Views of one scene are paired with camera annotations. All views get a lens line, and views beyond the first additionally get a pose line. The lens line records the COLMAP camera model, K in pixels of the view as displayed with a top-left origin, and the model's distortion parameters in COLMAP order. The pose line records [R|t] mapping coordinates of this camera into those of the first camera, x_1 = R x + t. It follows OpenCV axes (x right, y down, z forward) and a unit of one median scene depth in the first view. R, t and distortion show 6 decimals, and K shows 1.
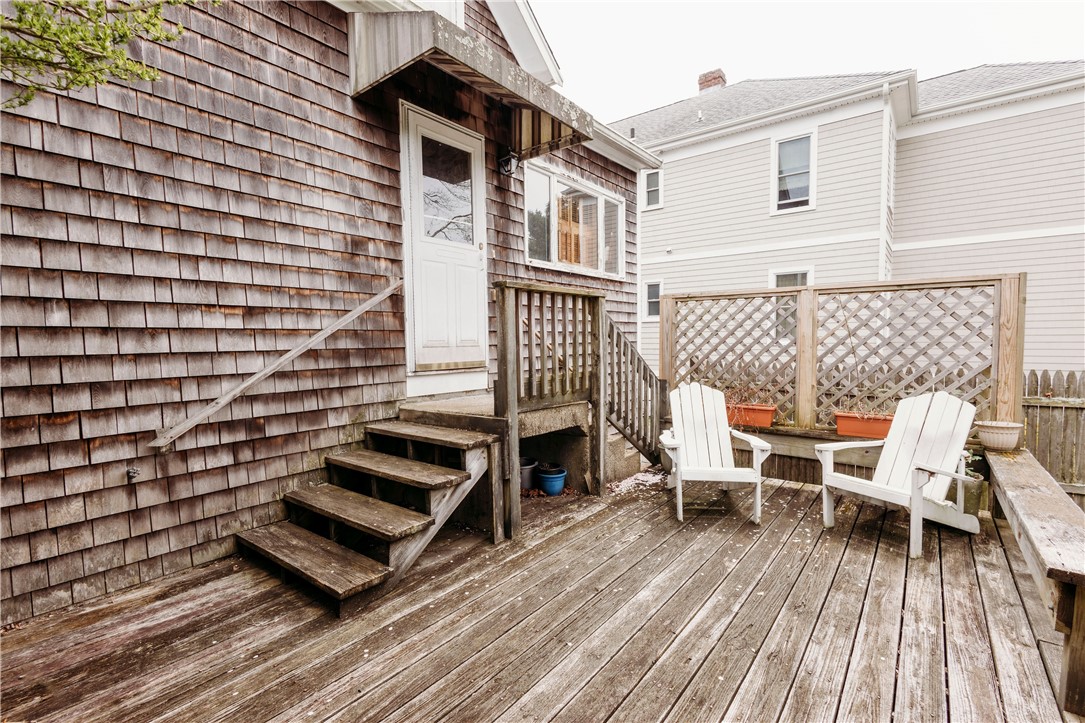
lens RADIAL K [[496.9, 0, 540.2], [0, 496.9, 362.1], [0, 0, 1]] dist [0.013876, -0.000311]
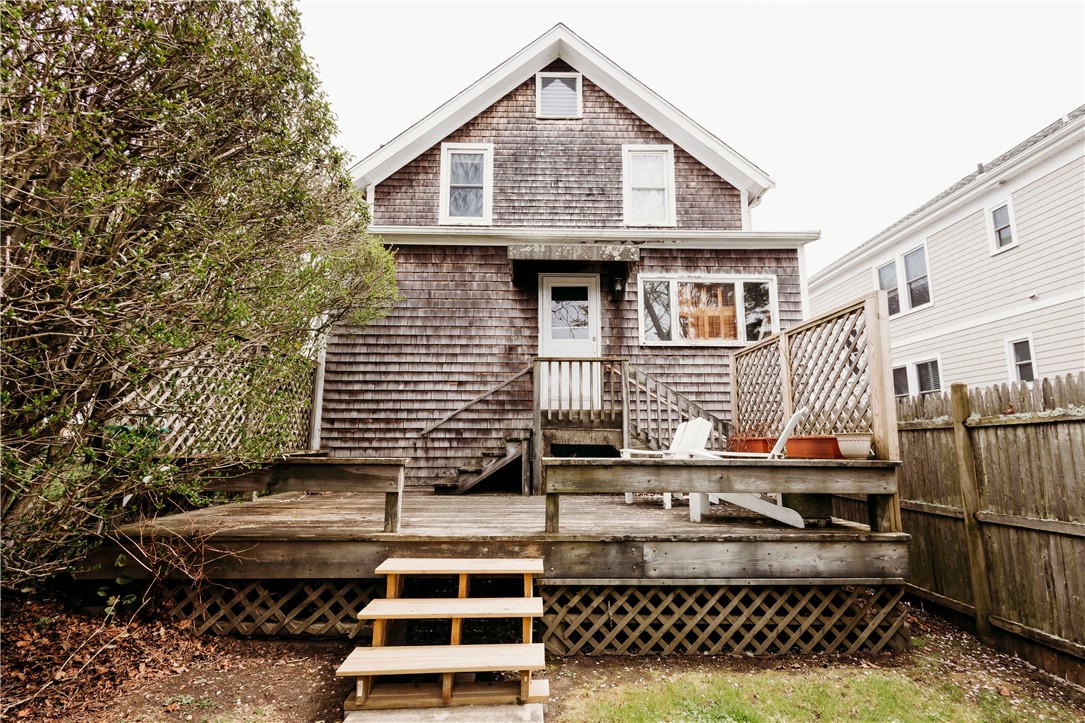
lens RADIAL K [[496.9, 0, 537.6], [0, 496.9, 364.6], [0, 0, 1]] dist [0.013876, -0.000311]
pose [[0.640647, -0.111104, -0.759754, 1.449695], [-0.044448, 0.982450, -0.181151, 0.222379], [0.766548, 0.149823, 0.624466, -0.208113]]
